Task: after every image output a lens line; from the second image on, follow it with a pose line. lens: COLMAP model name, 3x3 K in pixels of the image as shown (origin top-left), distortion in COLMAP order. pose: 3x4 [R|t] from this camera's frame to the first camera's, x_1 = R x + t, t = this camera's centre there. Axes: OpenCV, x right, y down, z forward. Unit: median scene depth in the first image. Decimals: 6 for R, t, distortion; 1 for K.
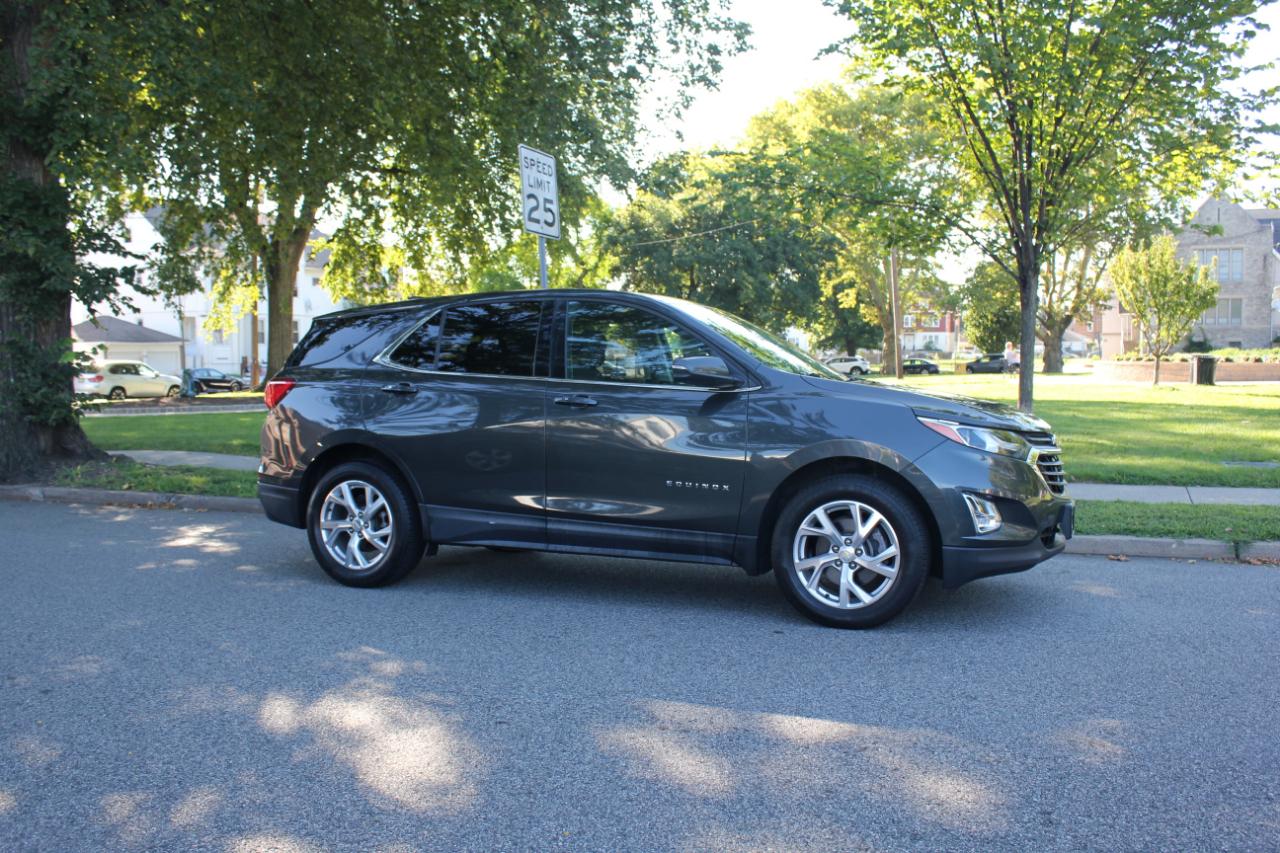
lens RADIAL K [[1147.6, 0, 644.1], [0, 1147.6, 429.2], [0, 0, 1]] dist [-0.129589, 0.040712]
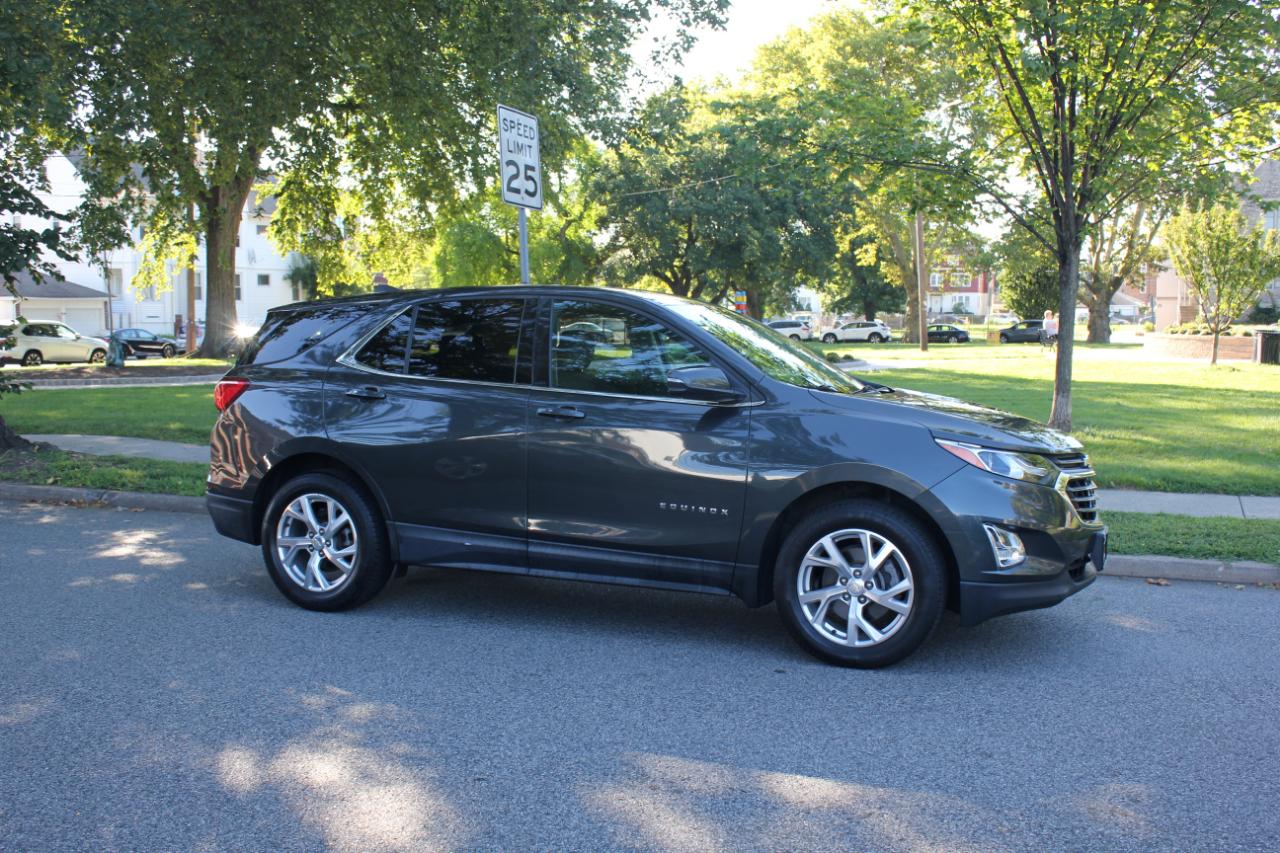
lens RADIAL K [[1304.3, 0, 645.6], [0, 1304.3, 433.9], [0, 0, 1]] dist [-0.096515, 0.000000]
pose [[0.999912, 0.009341, 0.009416, -0.001804], [-0.009604, 0.999556, 0.028200, -0.033659], [-0.009149, -0.028288, 0.999558, -0.031174]]
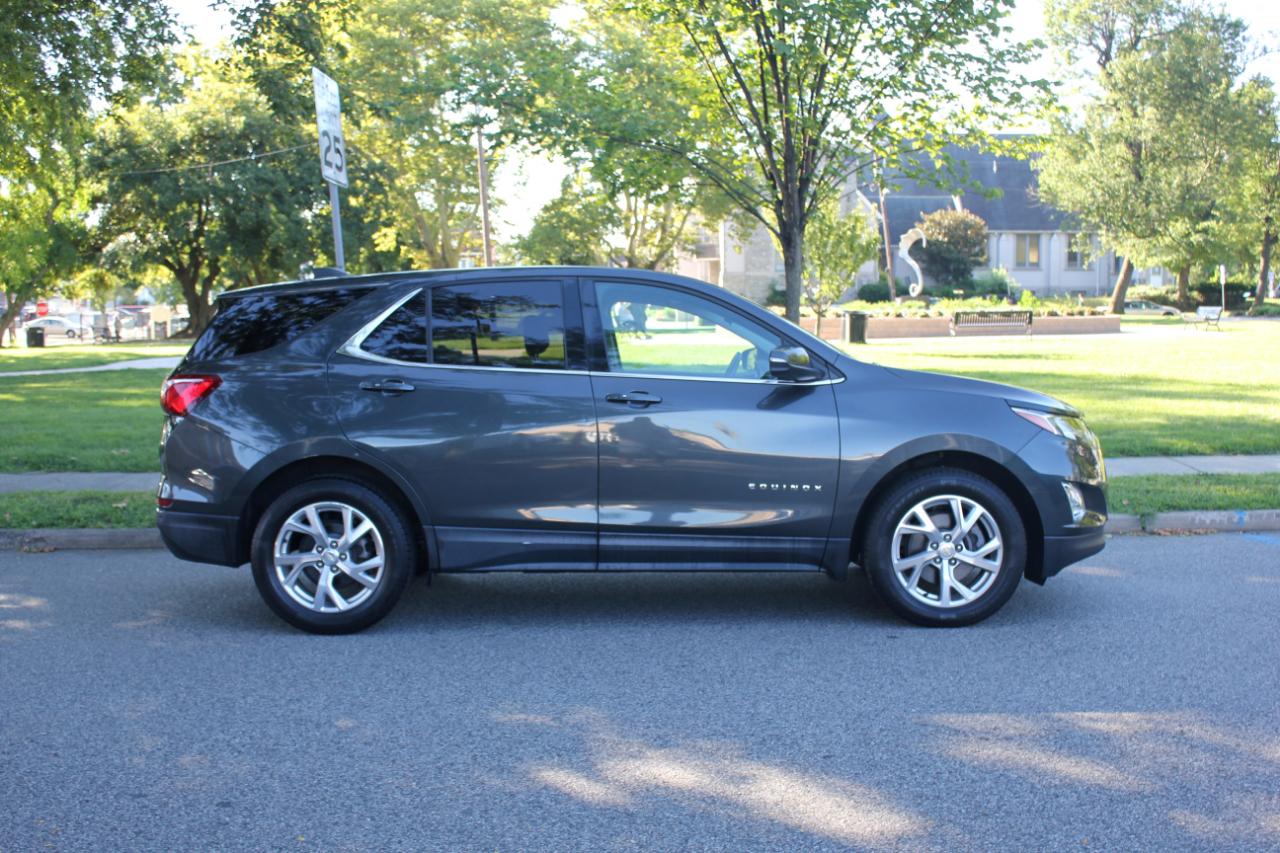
lens RADIAL K [[1409.6, 0, 646.6], [0, 1409.6, 427.9], [0, 0, 1]] dist [-0.092769, 0.000000]
pose [[0.921080, -0.035437, 0.387758, -0.421172], [0.026623, 0.999251, 0.028080, -0.028452], [-0.388463, -0.015540, 0.921333, 0.002286]]
